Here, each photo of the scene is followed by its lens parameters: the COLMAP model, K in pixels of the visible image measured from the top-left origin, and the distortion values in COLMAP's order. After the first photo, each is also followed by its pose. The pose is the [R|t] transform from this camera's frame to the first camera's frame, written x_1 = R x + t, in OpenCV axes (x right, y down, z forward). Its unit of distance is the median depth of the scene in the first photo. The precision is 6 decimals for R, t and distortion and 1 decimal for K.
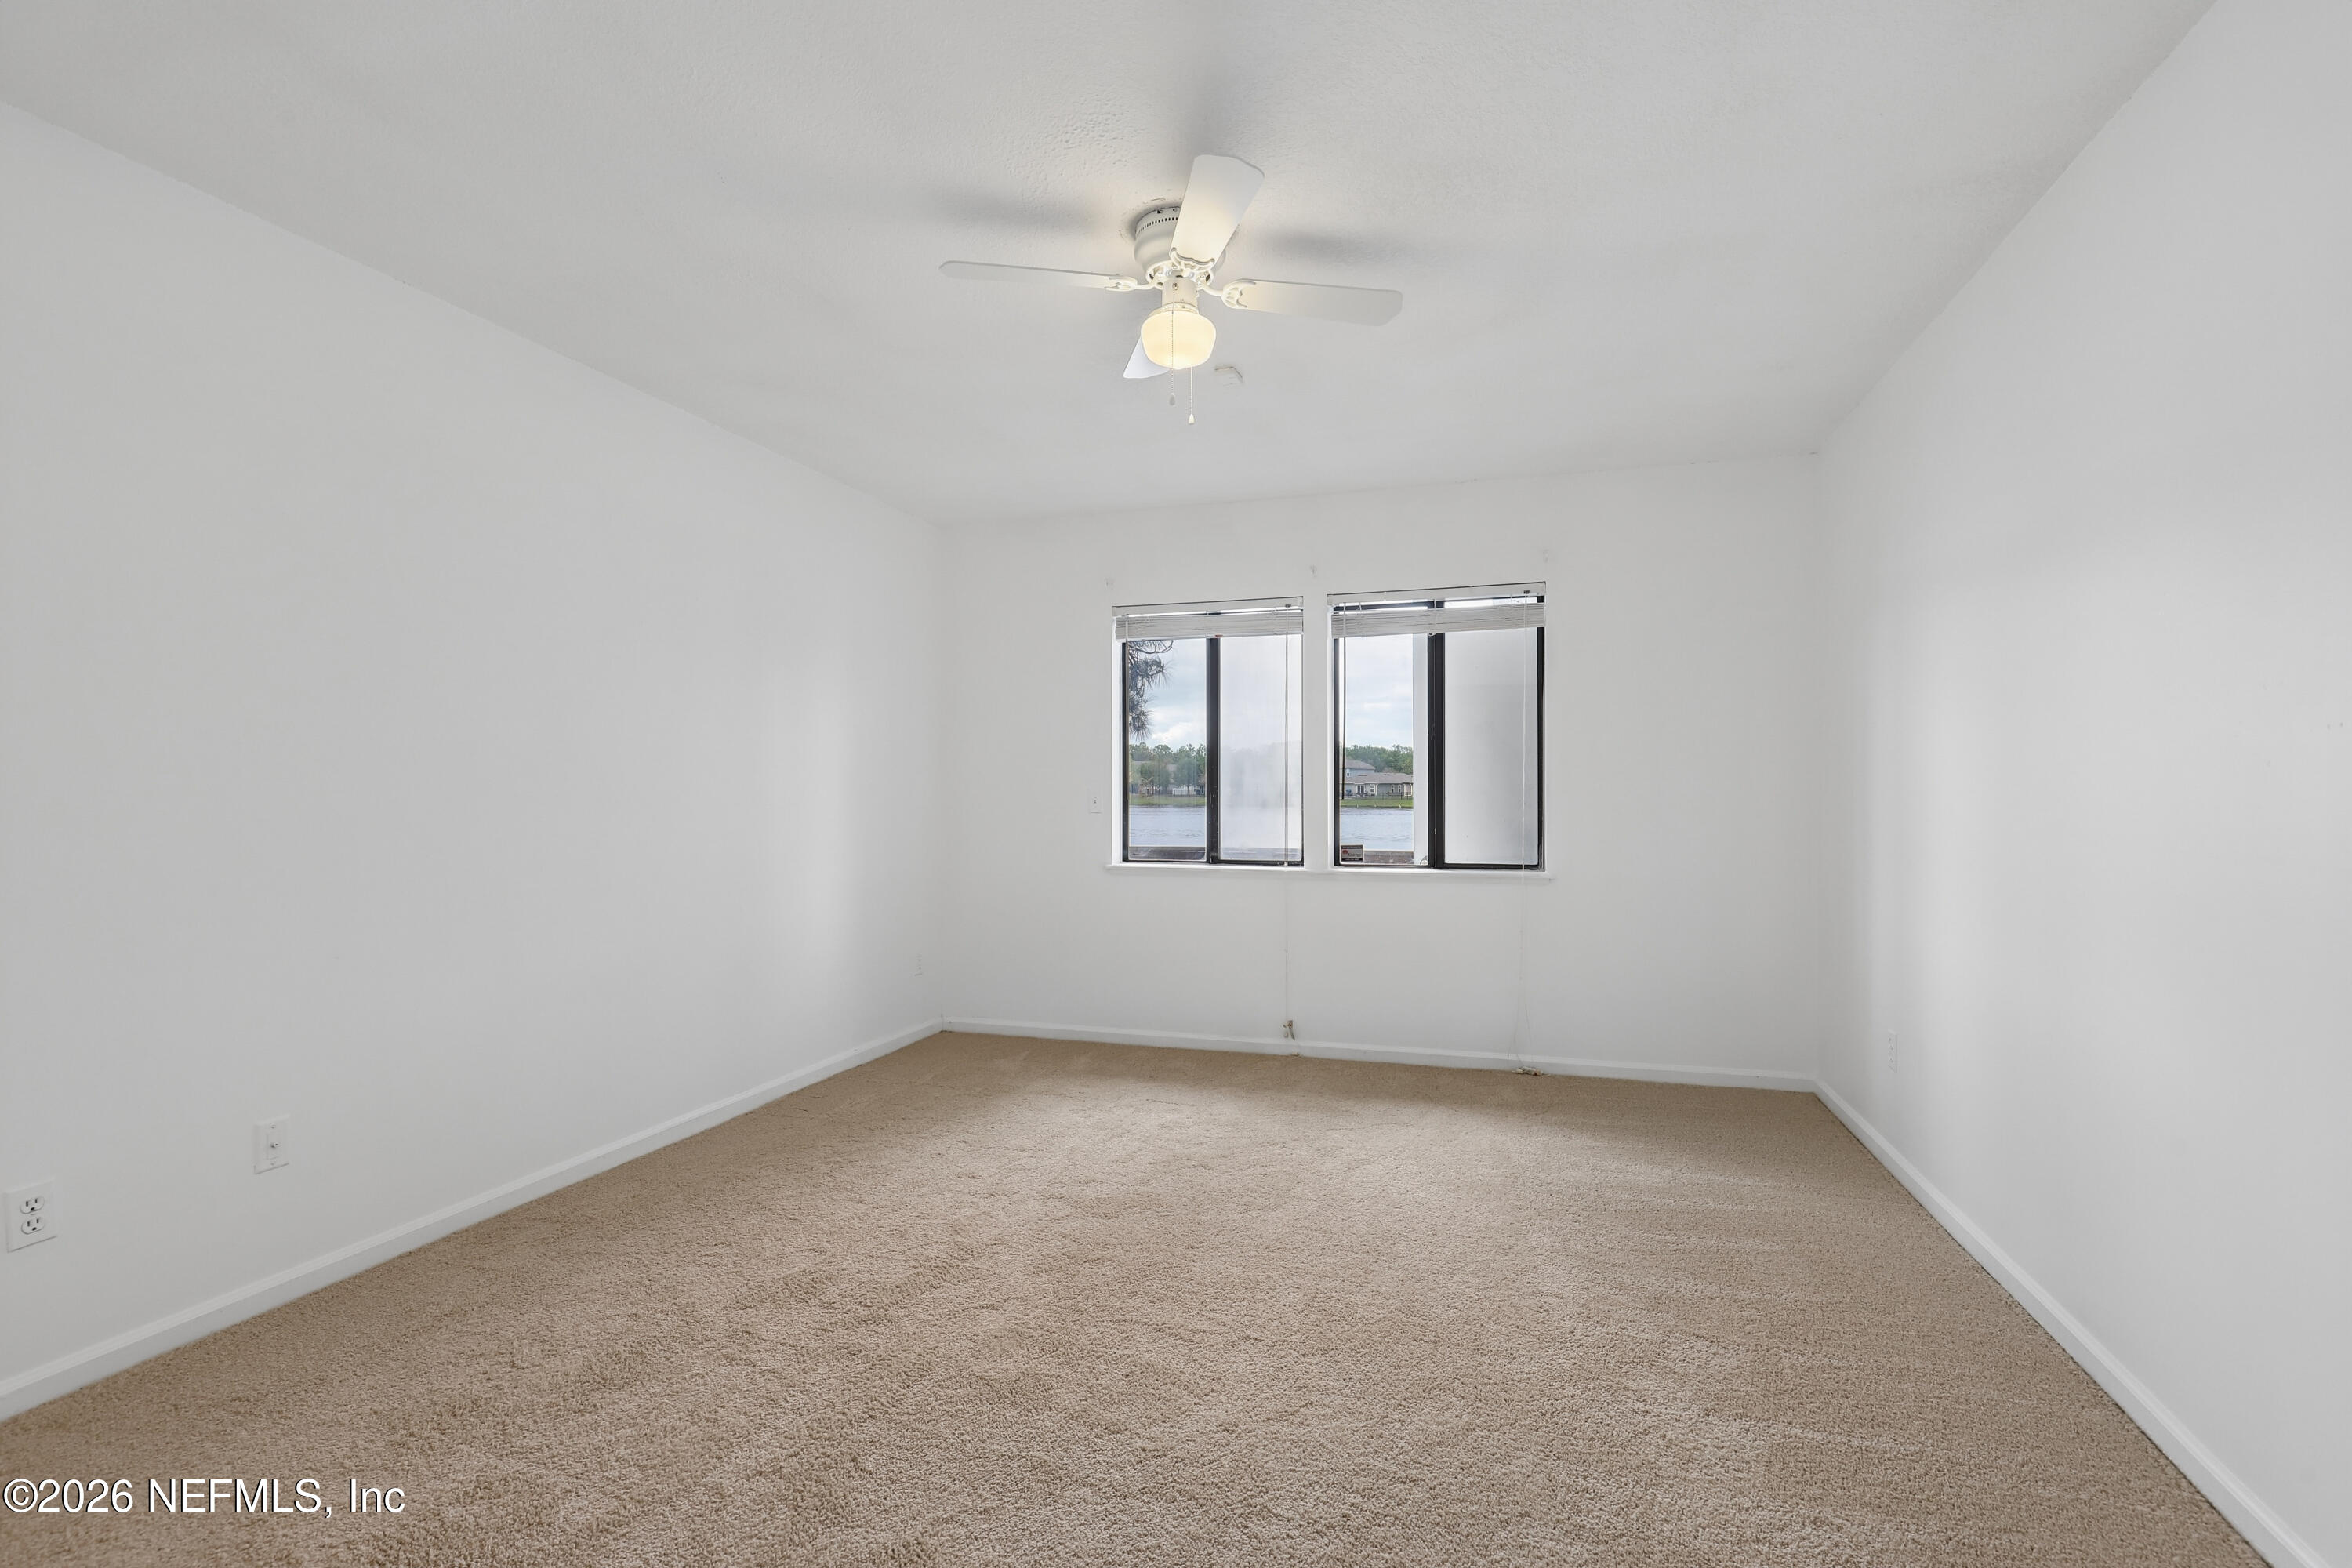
lens RADIAL K [[1072.7, 0, 1189.2], [0, 1072.7, 816.1], [0, 0, 1]] dist [0.001807, -0.000227]
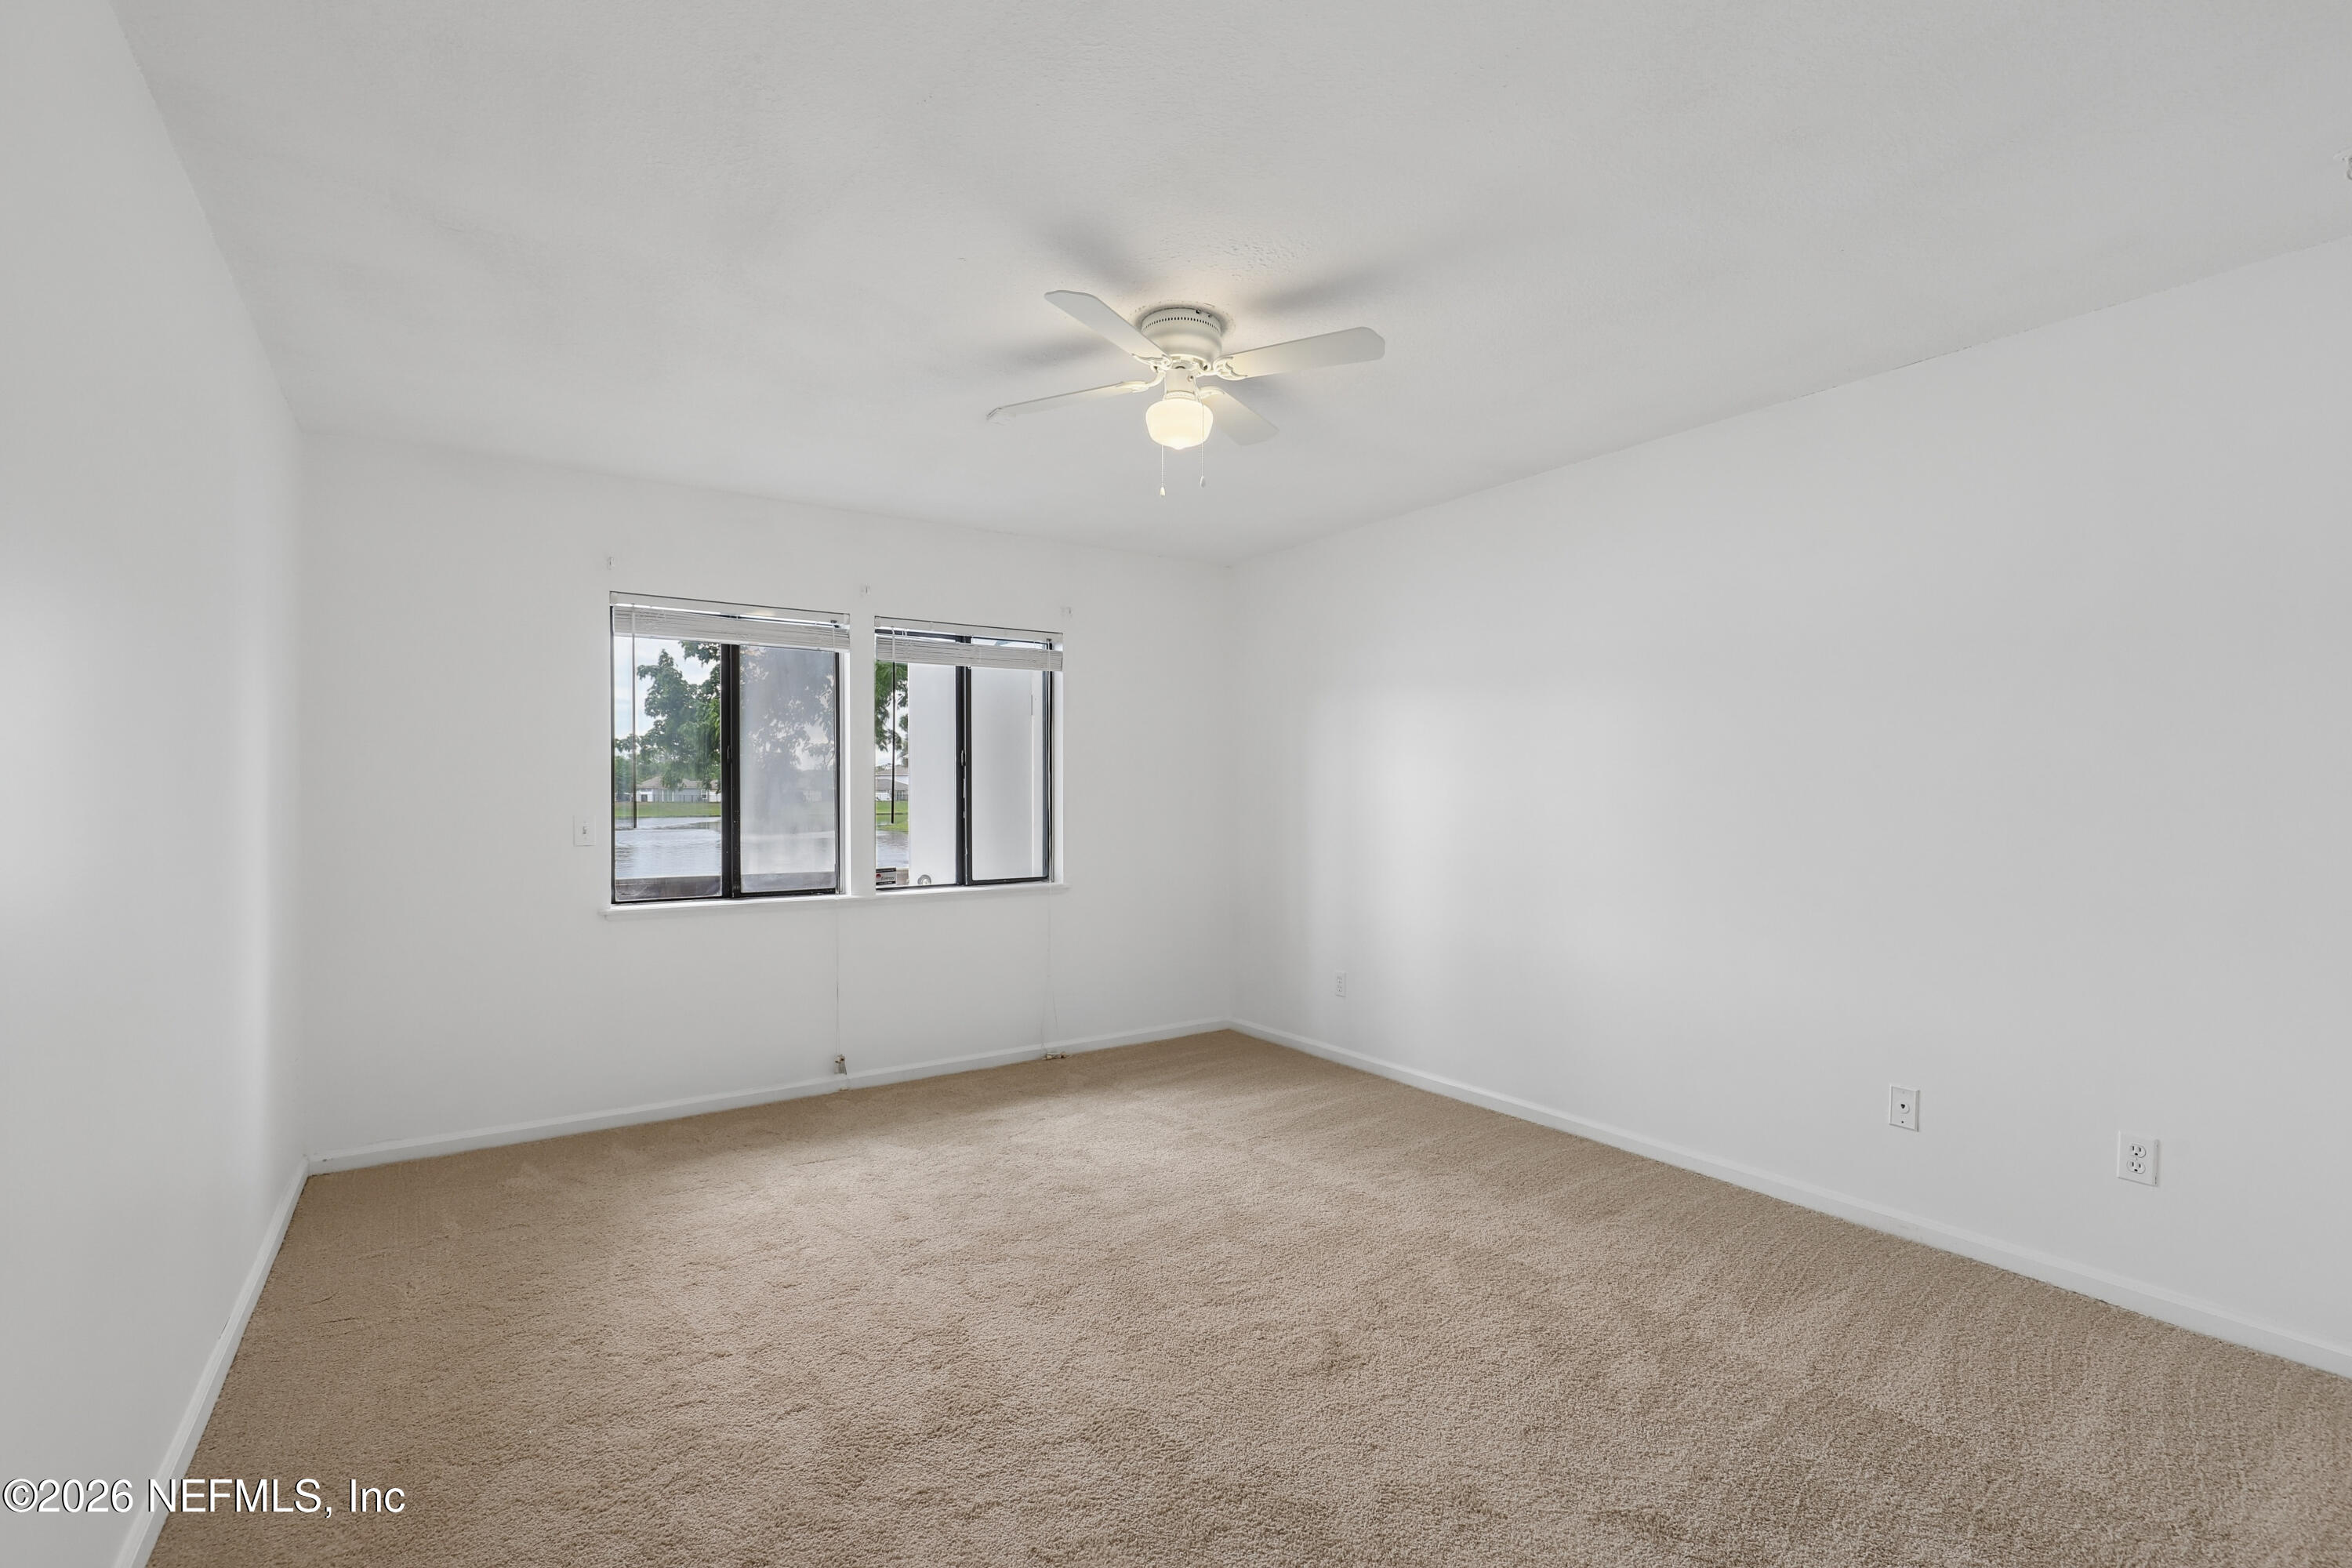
lens RADIAL K [[1072.7, 0, 1191.3], [0, 1072.7, 797.0], [0, 0, 1]] dist [0.001807, -0.000227]
pose [[0.616228, 0.000993, 0.787567, -0.479313], [0.020680, 0.999634, -0.017441, -0.016304], [-0.787296, 0.027035, 0.615982, 0.164399]]
